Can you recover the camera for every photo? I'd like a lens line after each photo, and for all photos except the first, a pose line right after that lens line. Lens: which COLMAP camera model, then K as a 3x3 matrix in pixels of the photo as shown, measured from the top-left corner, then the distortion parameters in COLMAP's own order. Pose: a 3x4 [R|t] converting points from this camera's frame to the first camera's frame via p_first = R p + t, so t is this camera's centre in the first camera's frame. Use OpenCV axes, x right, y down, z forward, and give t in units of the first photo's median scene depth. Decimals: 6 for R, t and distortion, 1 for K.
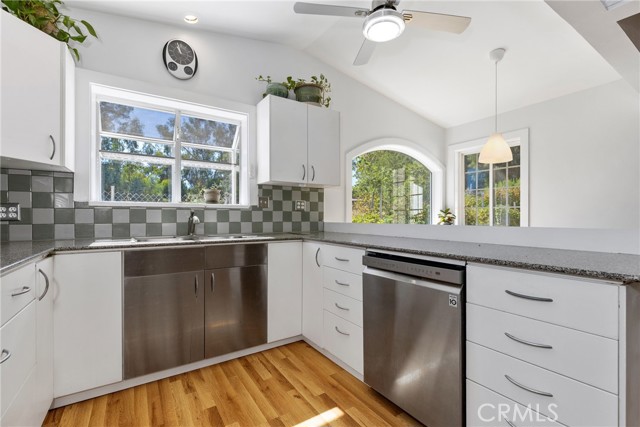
lens RADIAL K [[290.9, 0, 320.0], [0, 290.9, 213.5], [0, 0, 1]] dist [0.000855, 0.000064]
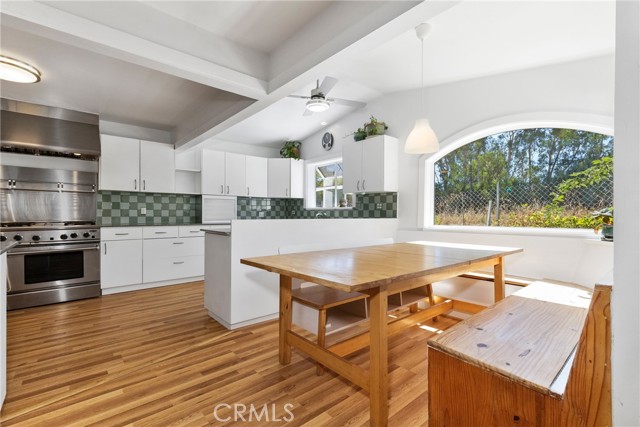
lens RADIAL K [[290.9, 0, 320.0], [0, 290.9, 213.5], [0, 0, 1]] dist [0.000855, 0.000064]
pose [[0.140528, -0.001923, -0.990075, 1.489213], [0.005813, 0.999982, -0.001117, 0.010248], [0.990060, -0.005598, 0.140537, 0.572469]]
